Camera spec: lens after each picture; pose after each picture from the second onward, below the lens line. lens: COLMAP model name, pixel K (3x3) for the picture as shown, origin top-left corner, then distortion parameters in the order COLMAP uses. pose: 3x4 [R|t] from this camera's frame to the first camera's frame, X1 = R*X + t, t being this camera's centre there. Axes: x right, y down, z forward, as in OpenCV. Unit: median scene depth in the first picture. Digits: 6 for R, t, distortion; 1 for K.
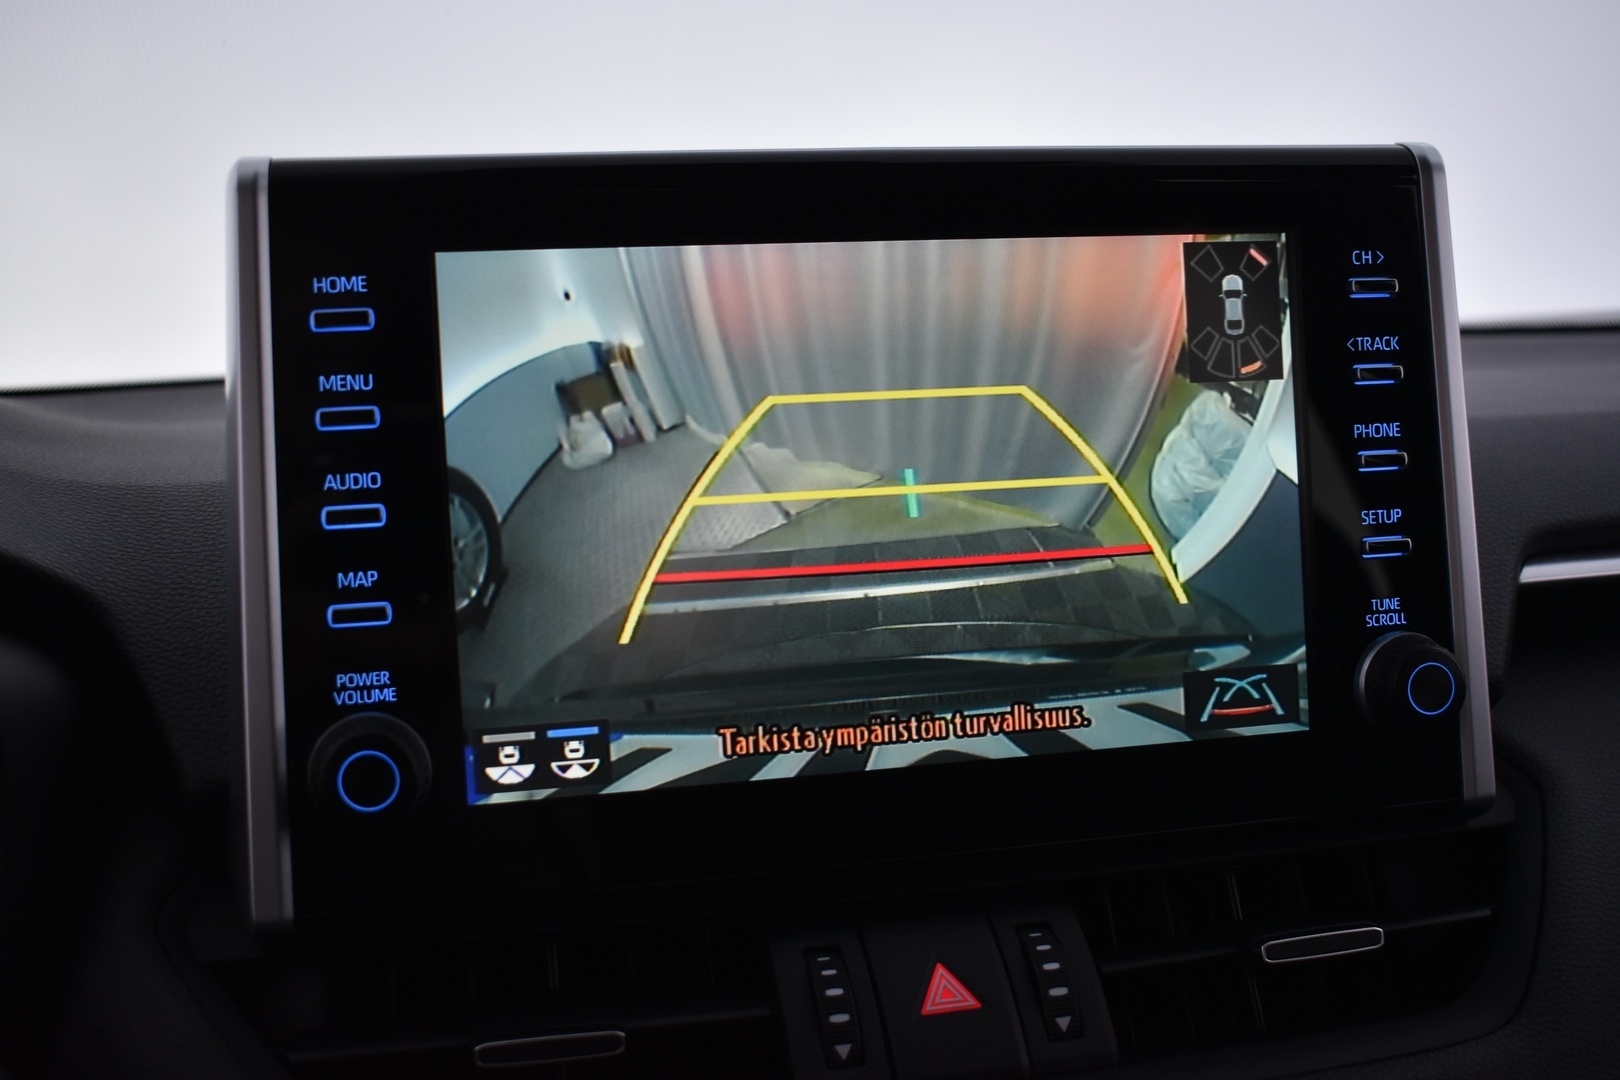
lens RADIAL K [[1785.1, 0, 812.0], [0, 1785.1, 535.8], [0, 0, 1]] dist [-0.066742, 0.000000]
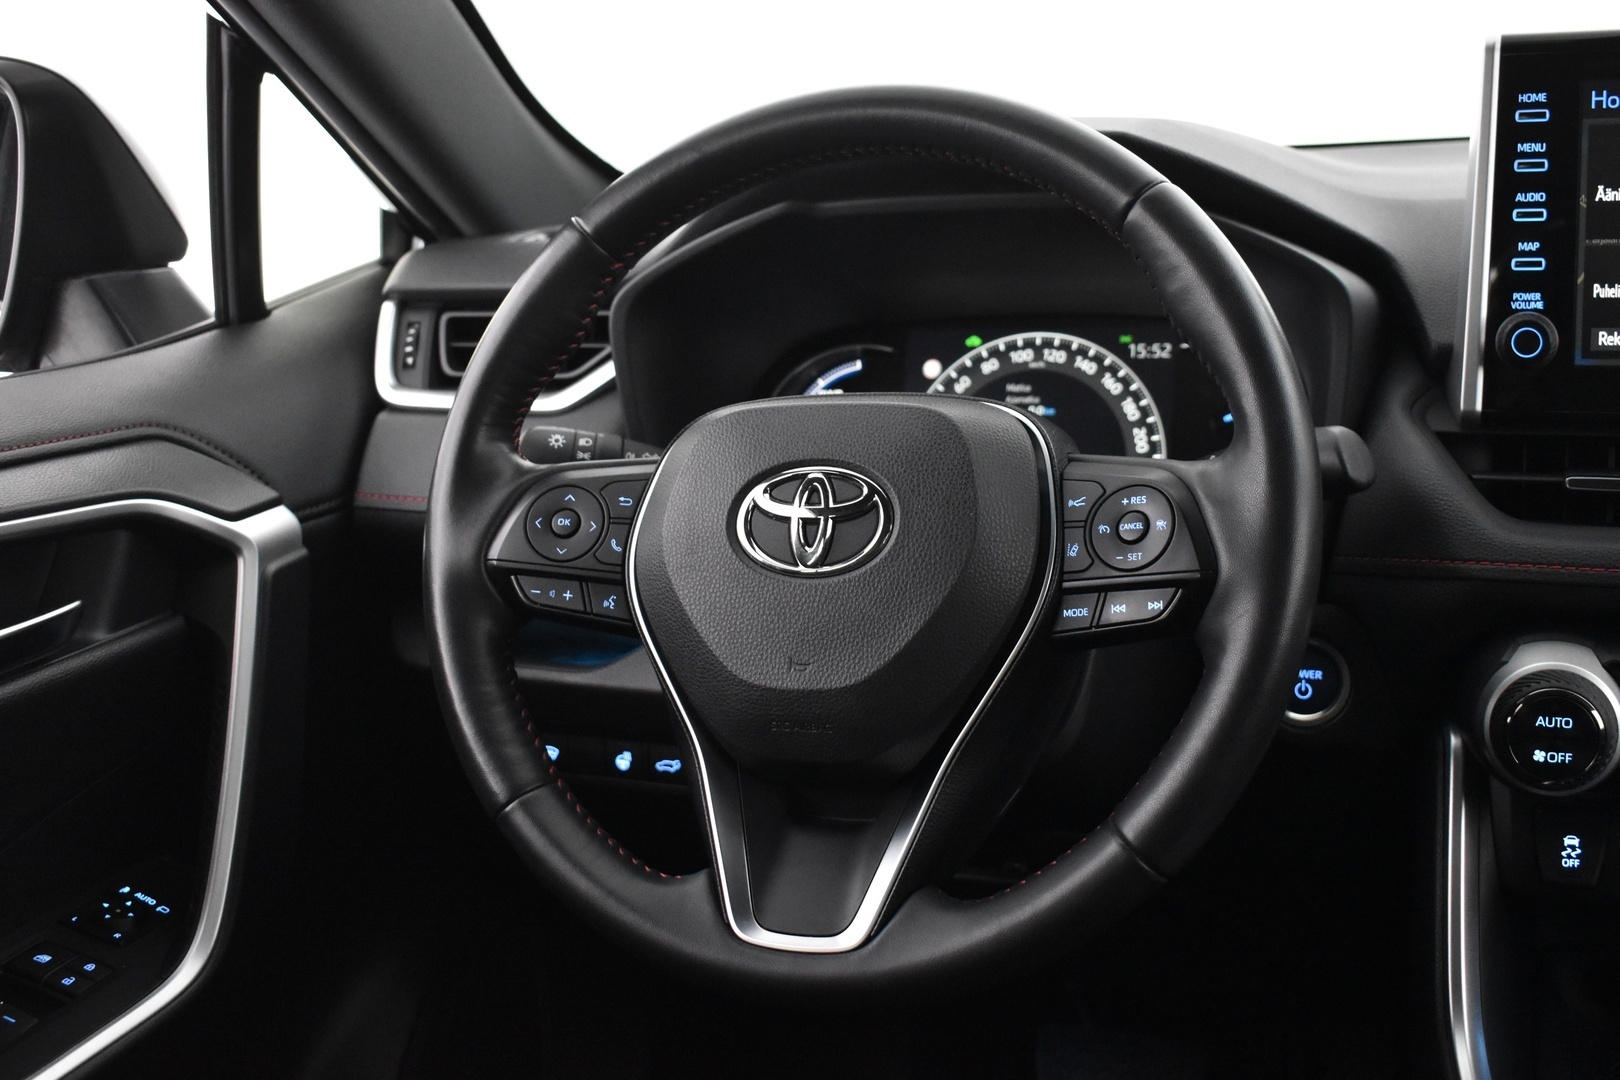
lens RADIAL K [[1874.7, 0, 821.2], [0, 1874.7, 531.9], [0, 0, 1]] dist [-0.066132, 0.000000]
pose [[0.837356, 0.114825, -0.534462, 0.221865], [-0.047638, 0.989299, 0.137907, 0.088921], [0.544578, -0.090017, 0.833866, -1.161436]]
